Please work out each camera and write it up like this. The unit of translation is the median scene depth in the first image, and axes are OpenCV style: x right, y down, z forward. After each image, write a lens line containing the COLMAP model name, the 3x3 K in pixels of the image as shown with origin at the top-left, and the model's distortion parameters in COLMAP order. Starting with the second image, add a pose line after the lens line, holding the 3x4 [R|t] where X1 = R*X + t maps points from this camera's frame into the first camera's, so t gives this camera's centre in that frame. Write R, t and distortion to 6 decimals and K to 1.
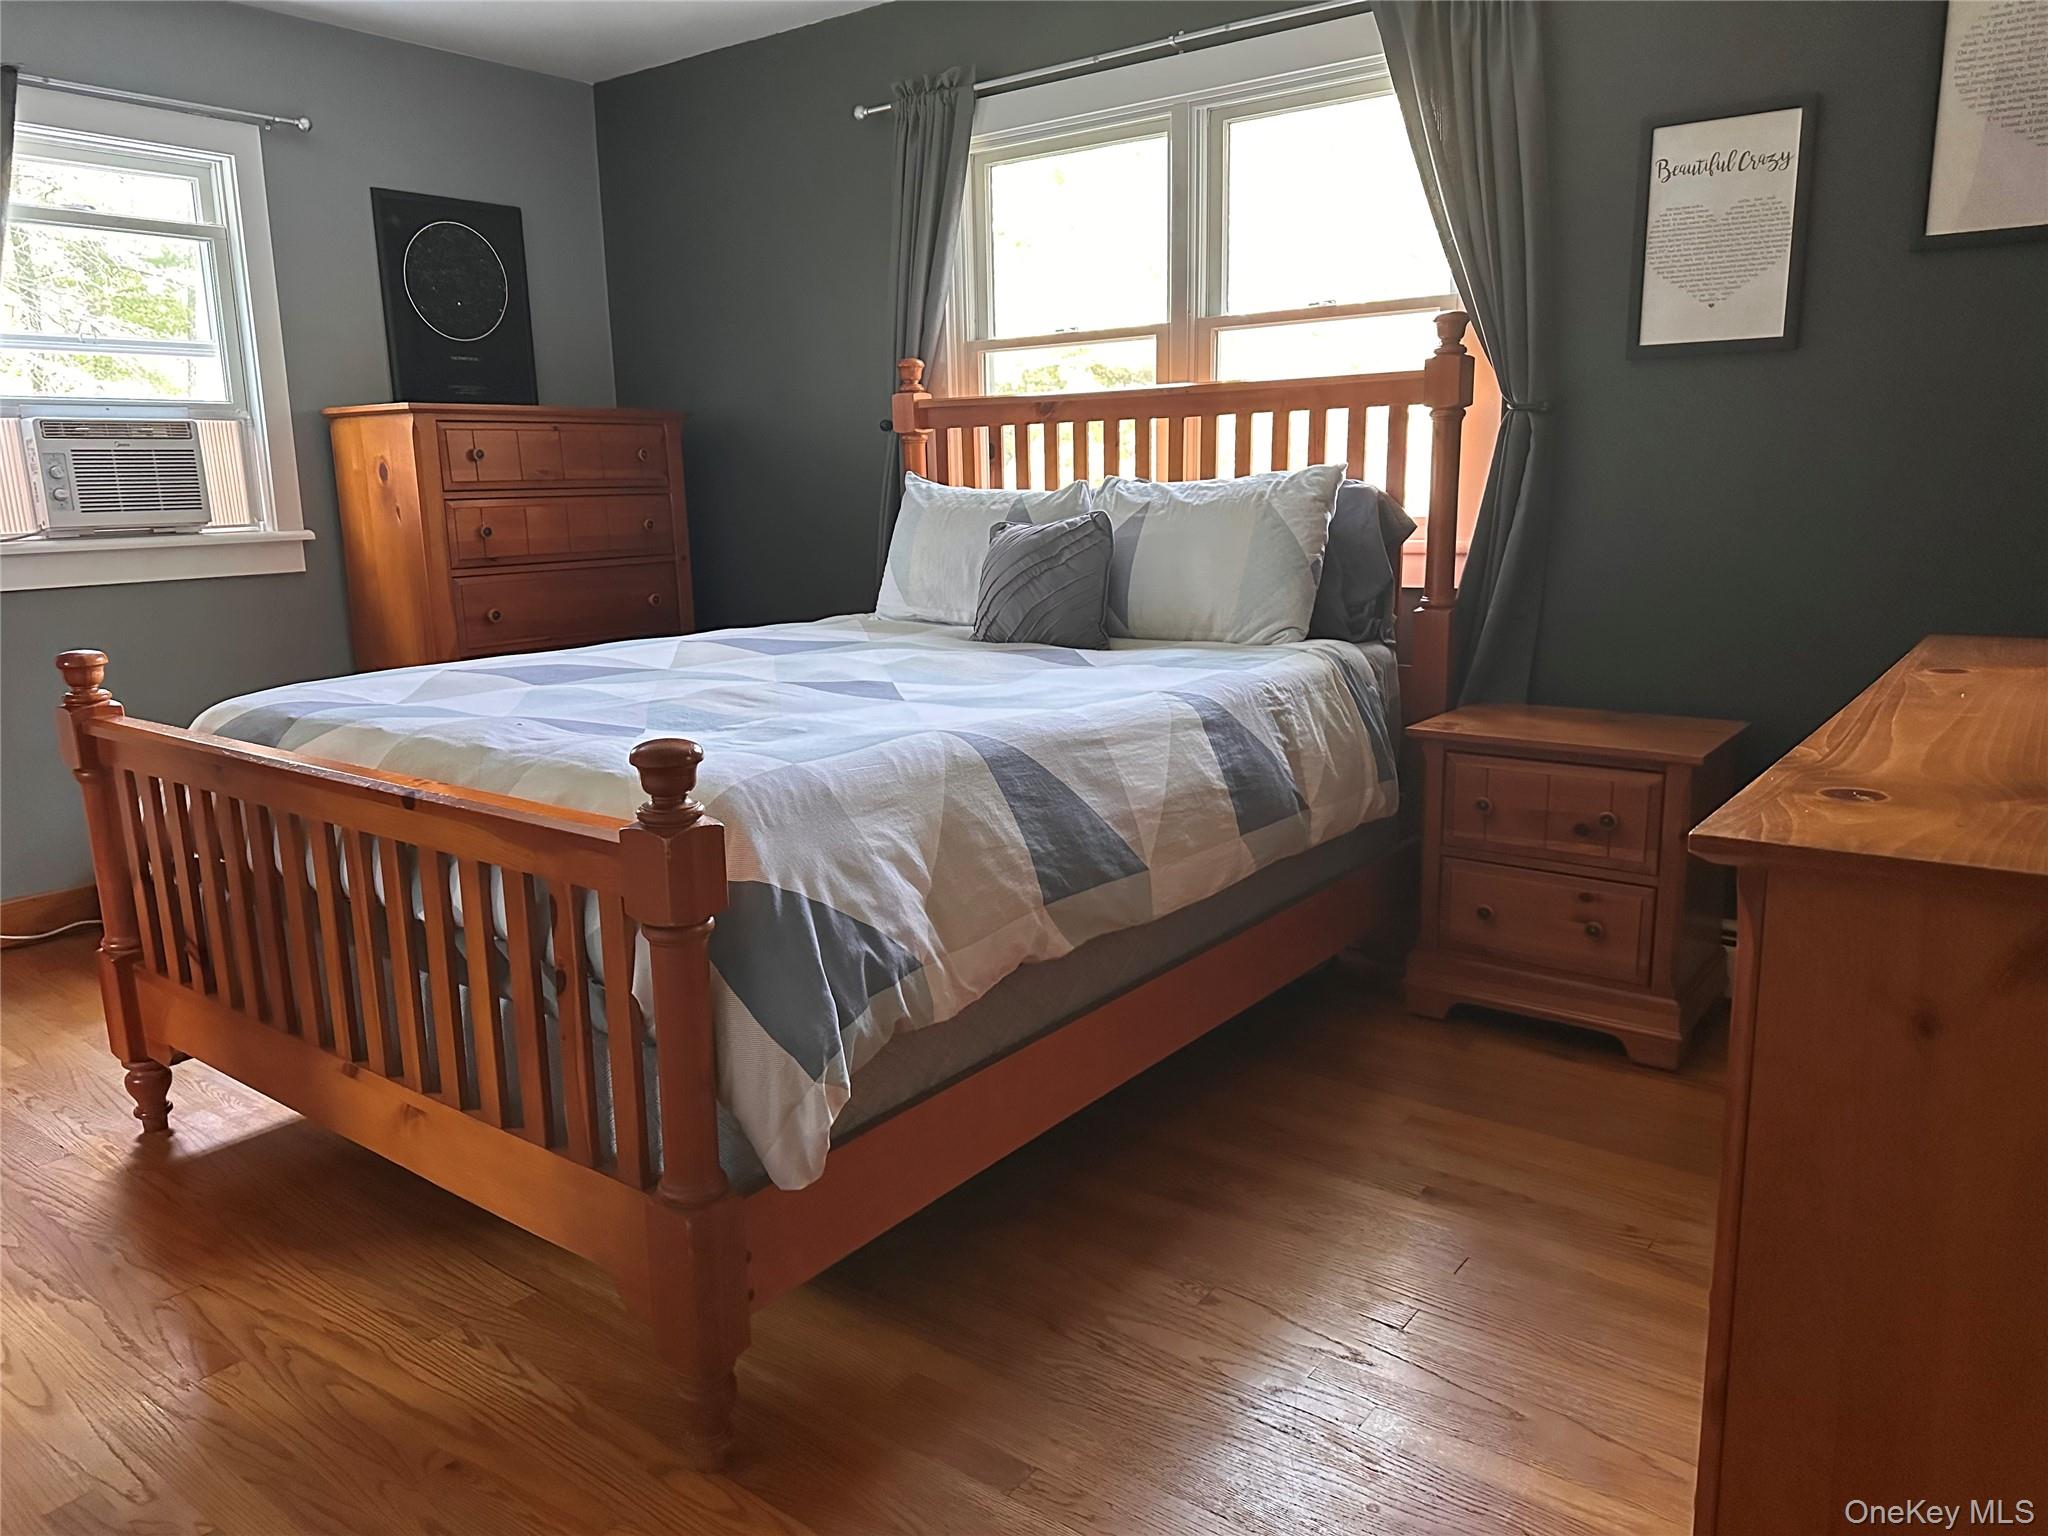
lens RADIAL K [[1435.2, 0, 1018.2], [0, 1435.2, 769.8], [0, 0, 1]] dist [0.025018, -0.046689]
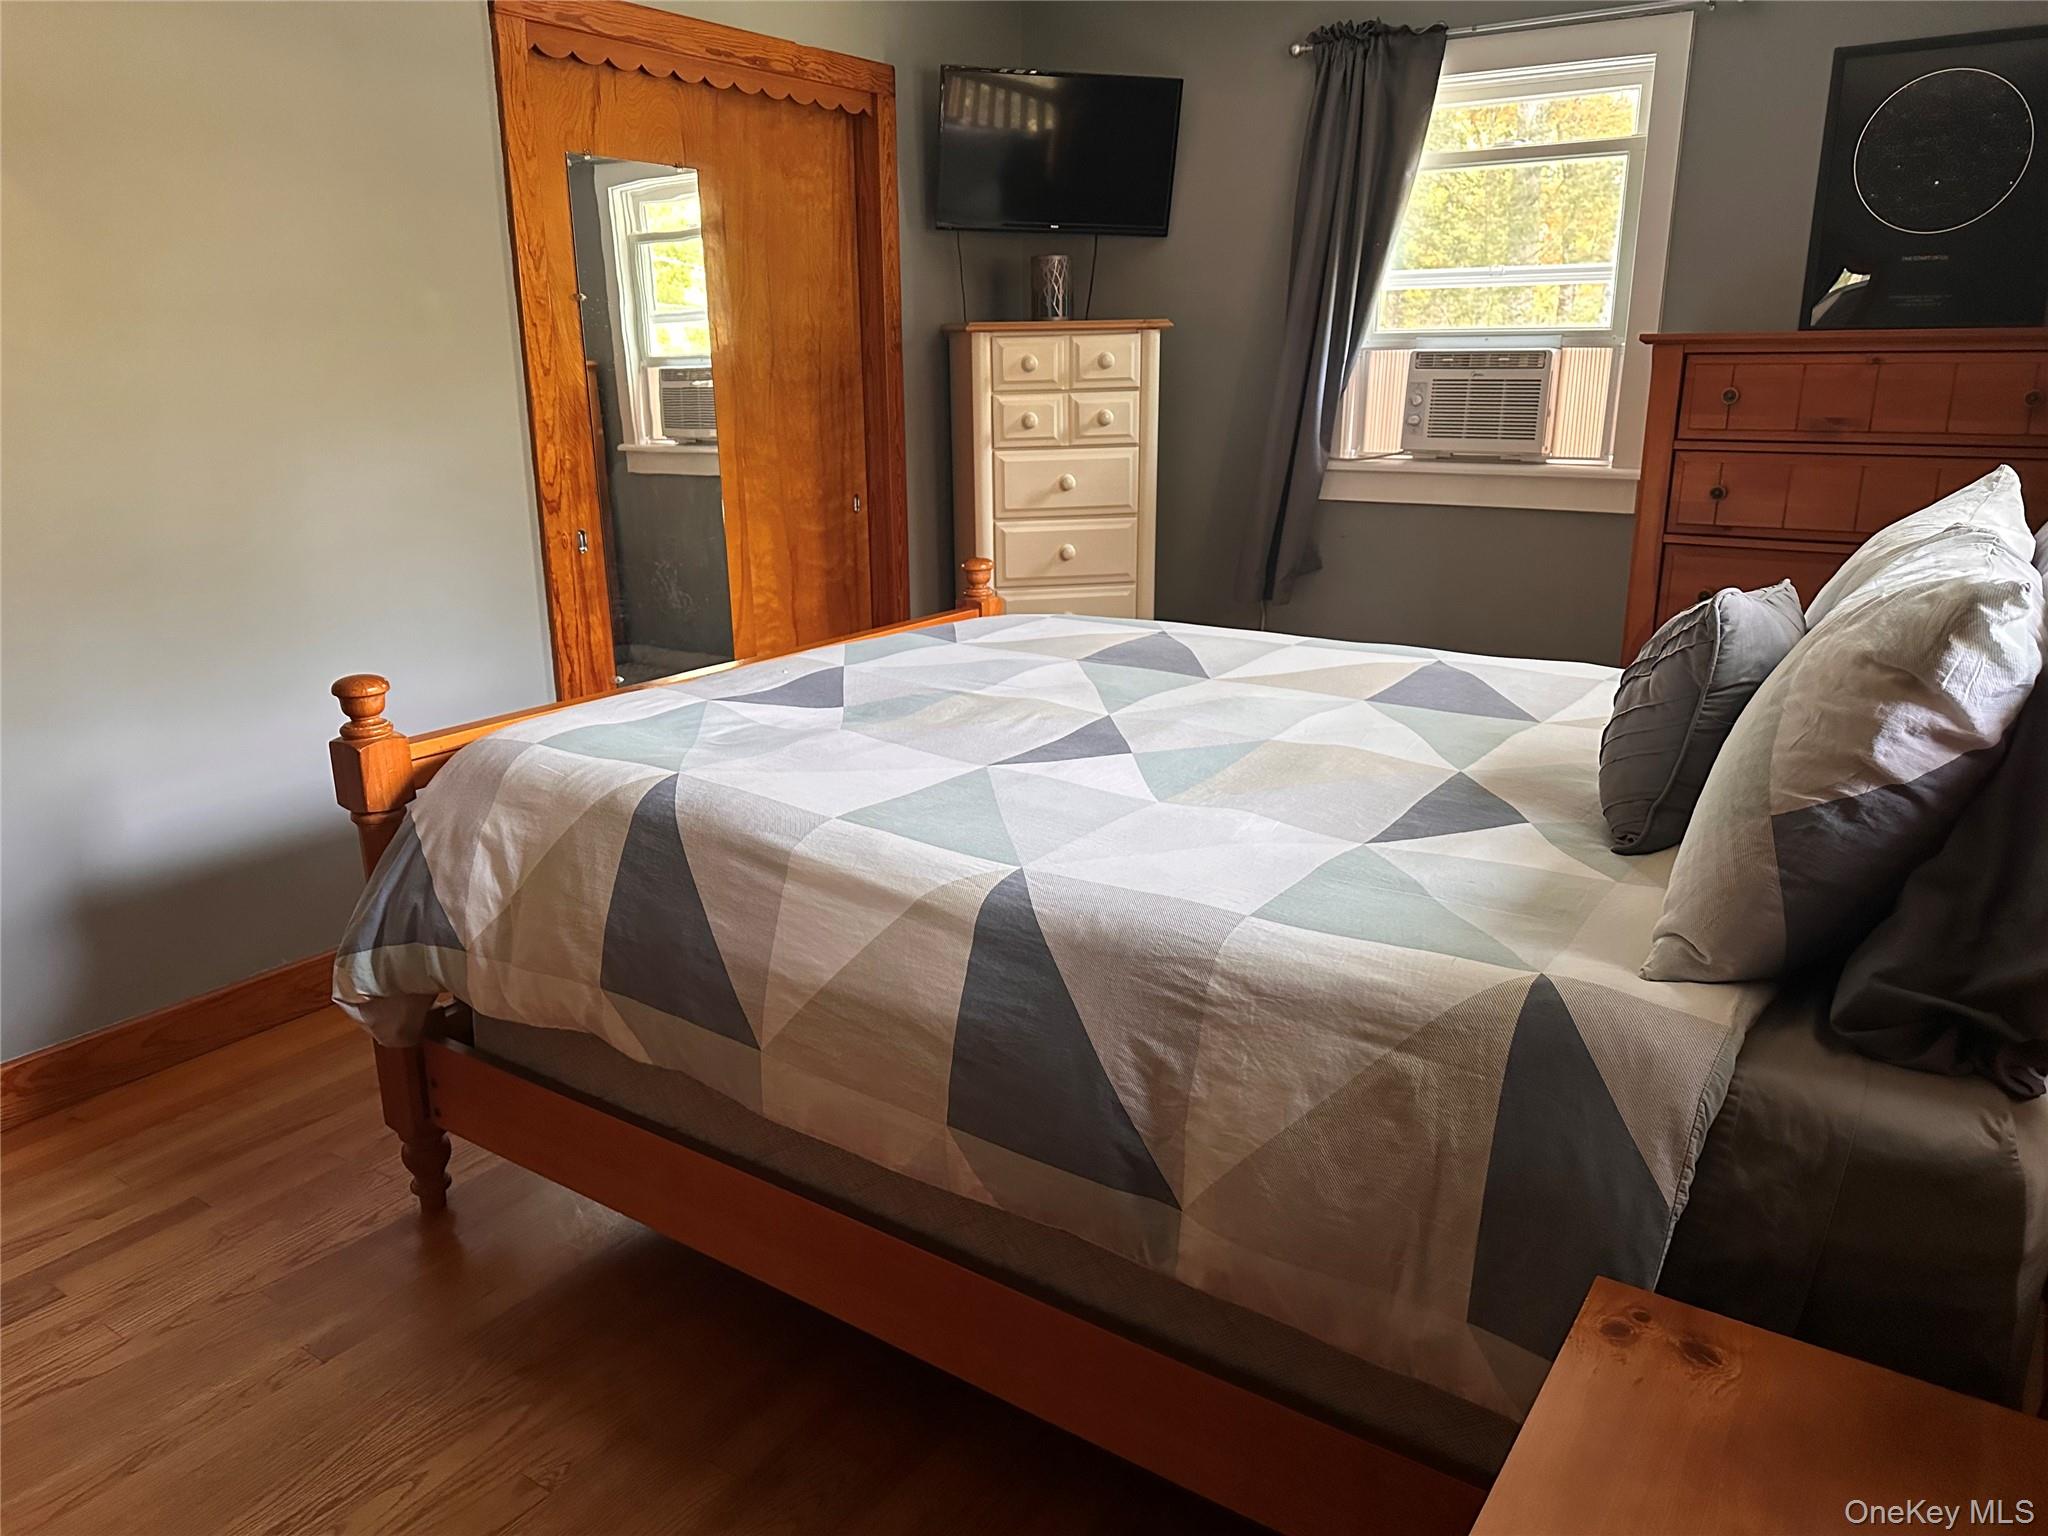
lens RADIAL K [[1435.2, 0, 1023.1], [0, 1435.2, 763.1], [0, 0, 1]] dist [0.025018, -0.046689]
pose [[0.059257, 0.288738, -0.955573, 0.563689], [-0.198388, 0.941567, 0.272203, -0.221448], [0.978331, 0.173444, 0.113076, 0.744730]]
